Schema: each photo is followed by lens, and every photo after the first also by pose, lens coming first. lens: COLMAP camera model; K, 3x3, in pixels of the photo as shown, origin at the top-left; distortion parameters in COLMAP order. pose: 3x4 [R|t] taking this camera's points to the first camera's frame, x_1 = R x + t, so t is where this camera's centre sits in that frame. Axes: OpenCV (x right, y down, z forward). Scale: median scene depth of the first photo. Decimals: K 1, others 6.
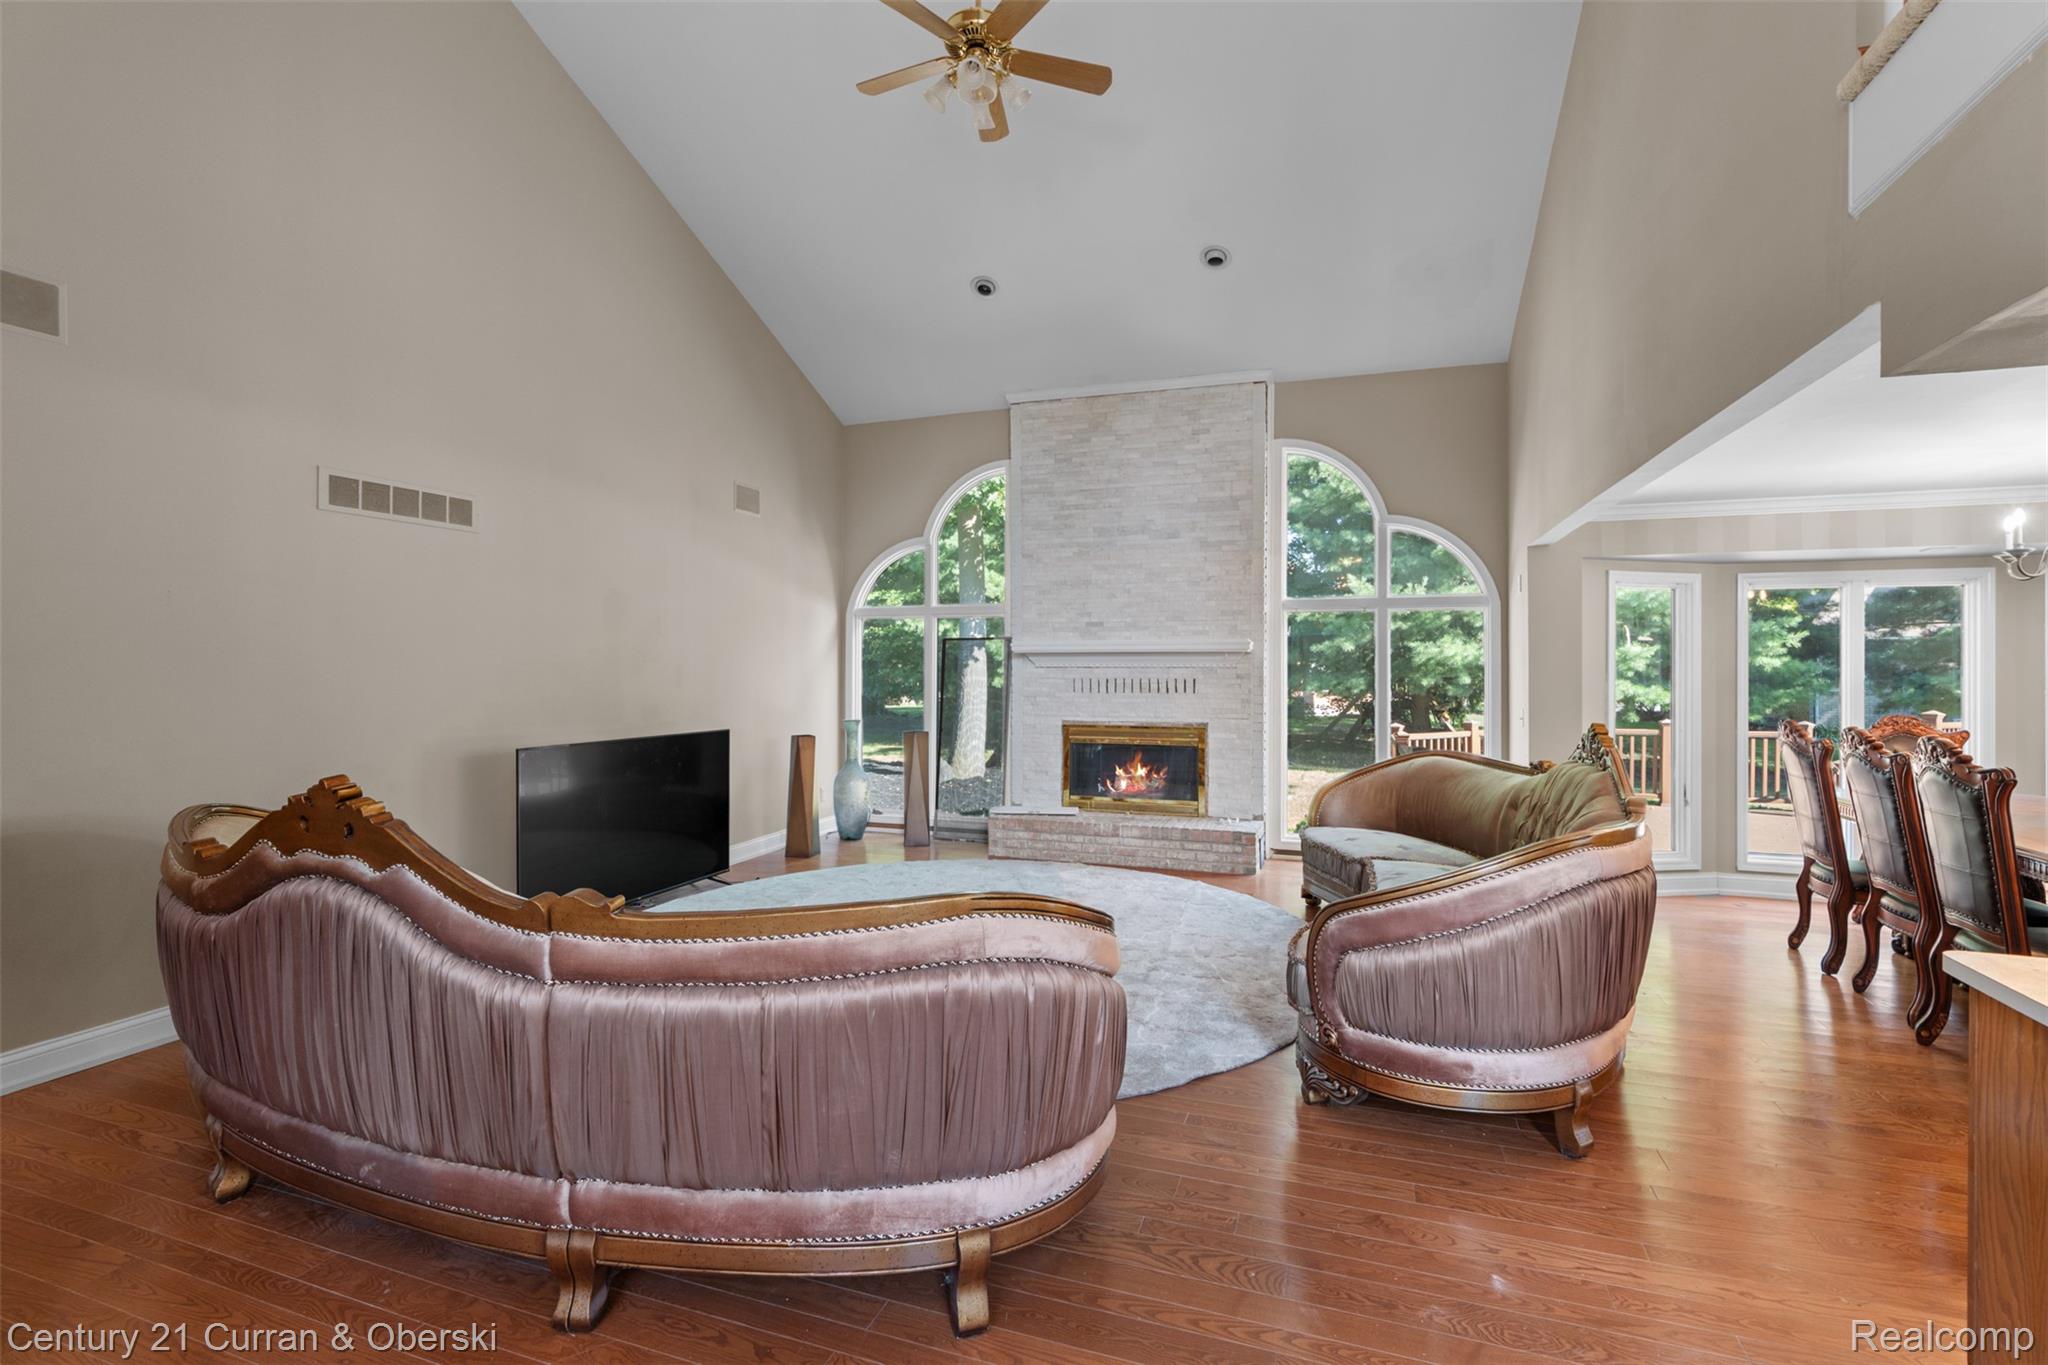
lens RADIAL K [[931.8, 0, 1030.8], [0, 931.8, 672.1], [0, 0, 1]] dist [0.000539, -0.000345]
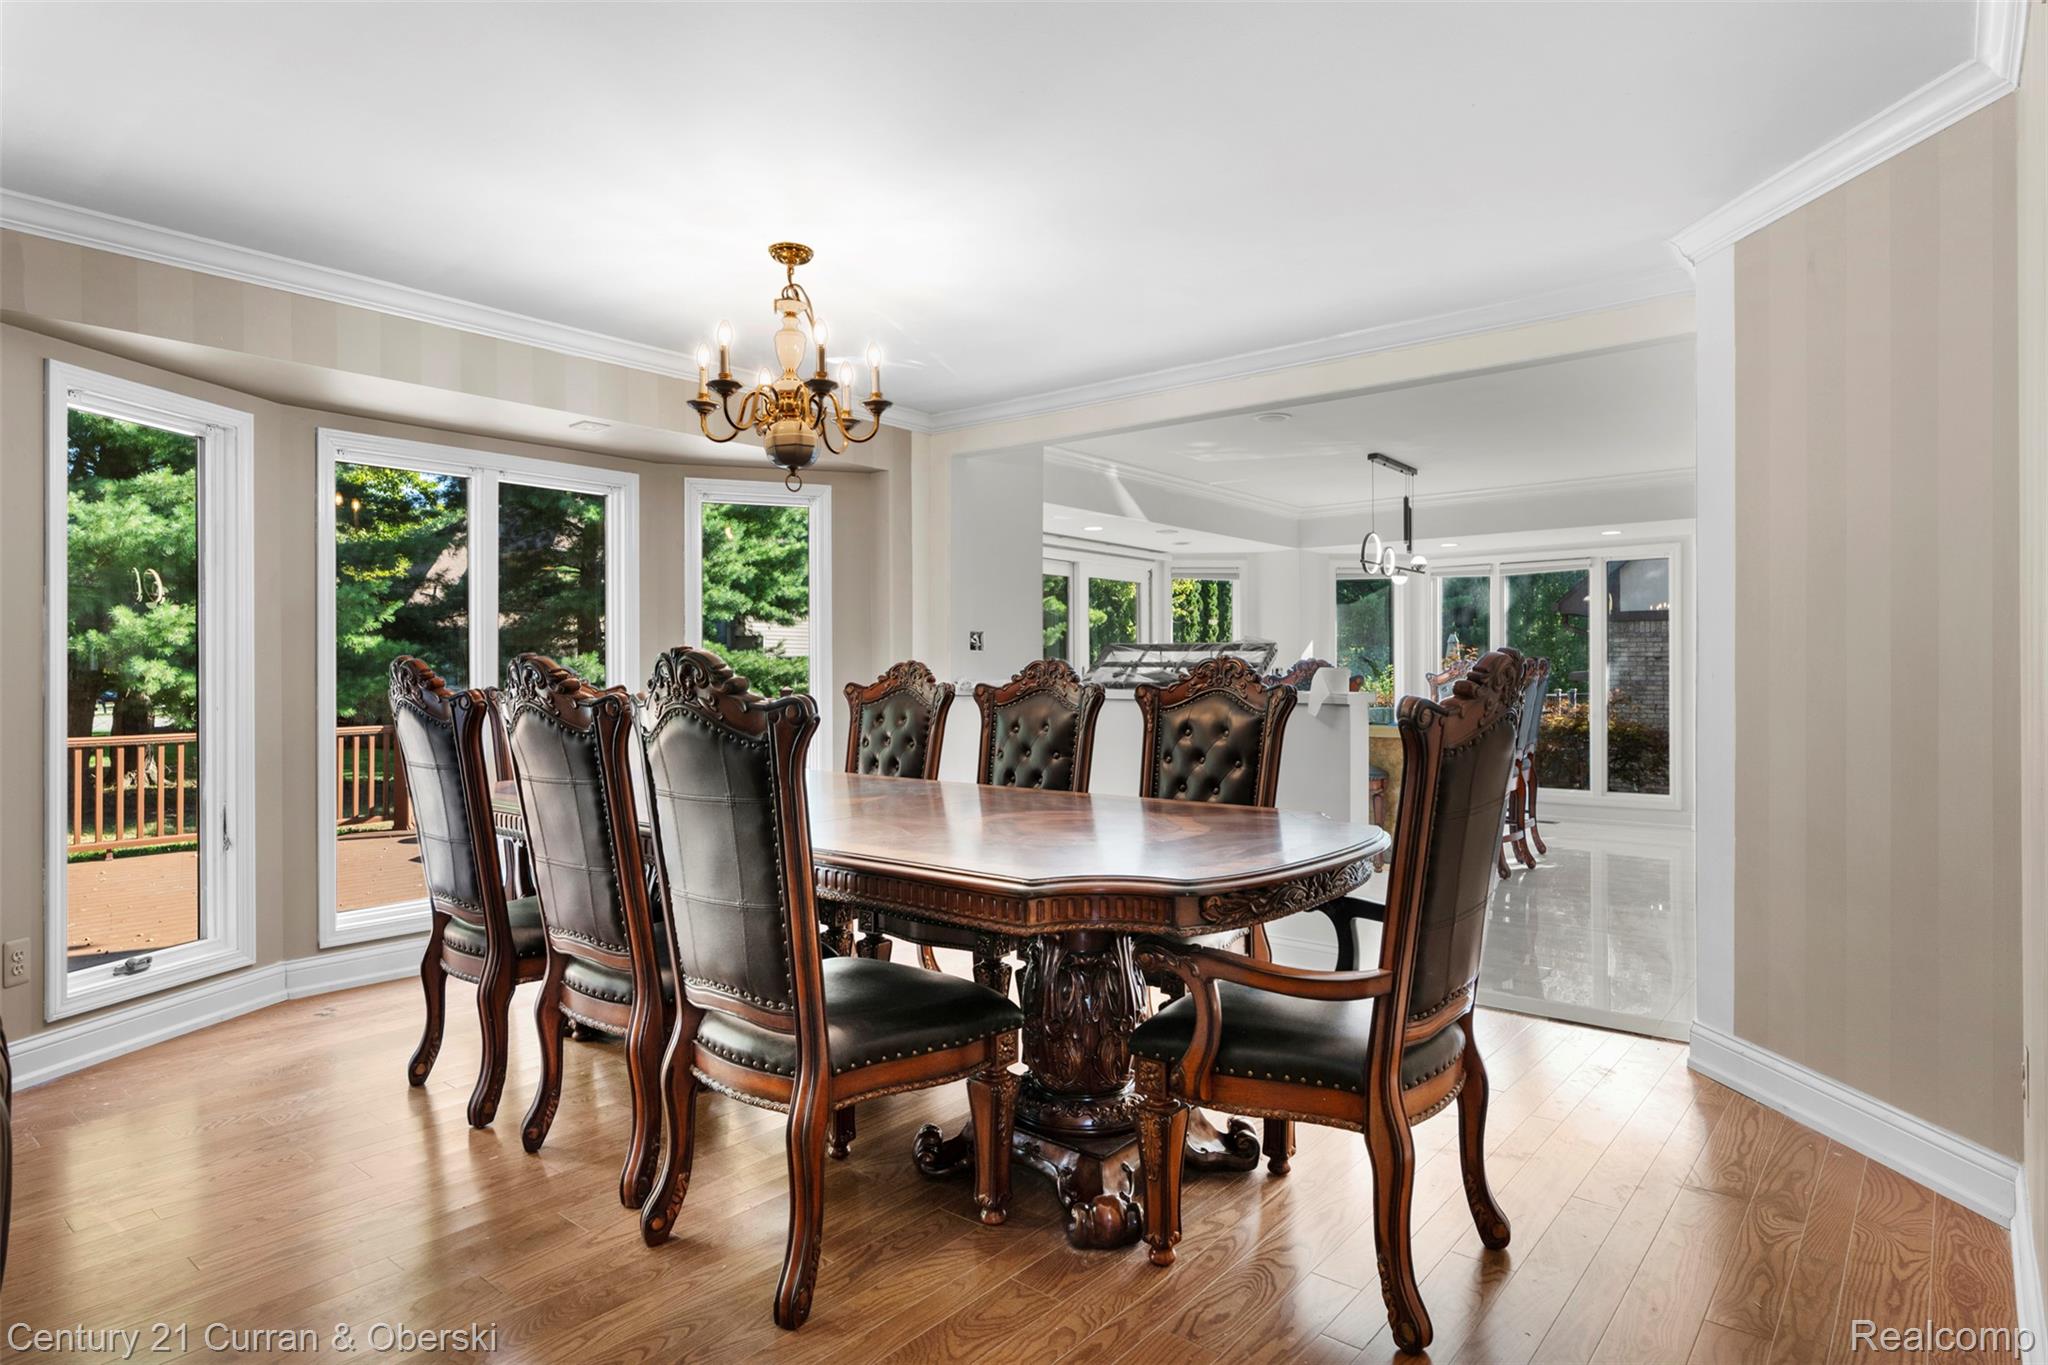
lens RADIAL K [[1101.0, 0, 1032.4], [0, 1101.0, 671.7], [0, 0, 1]] dist [0.006362, 0.000080]
pose [[0.343968, -0.001931, 0.938979, 0.351510], [0.010986, 0.999938, -0.001968, 0.063138], [-0.938917, 0.010993, 0.343968, 0.457628]]
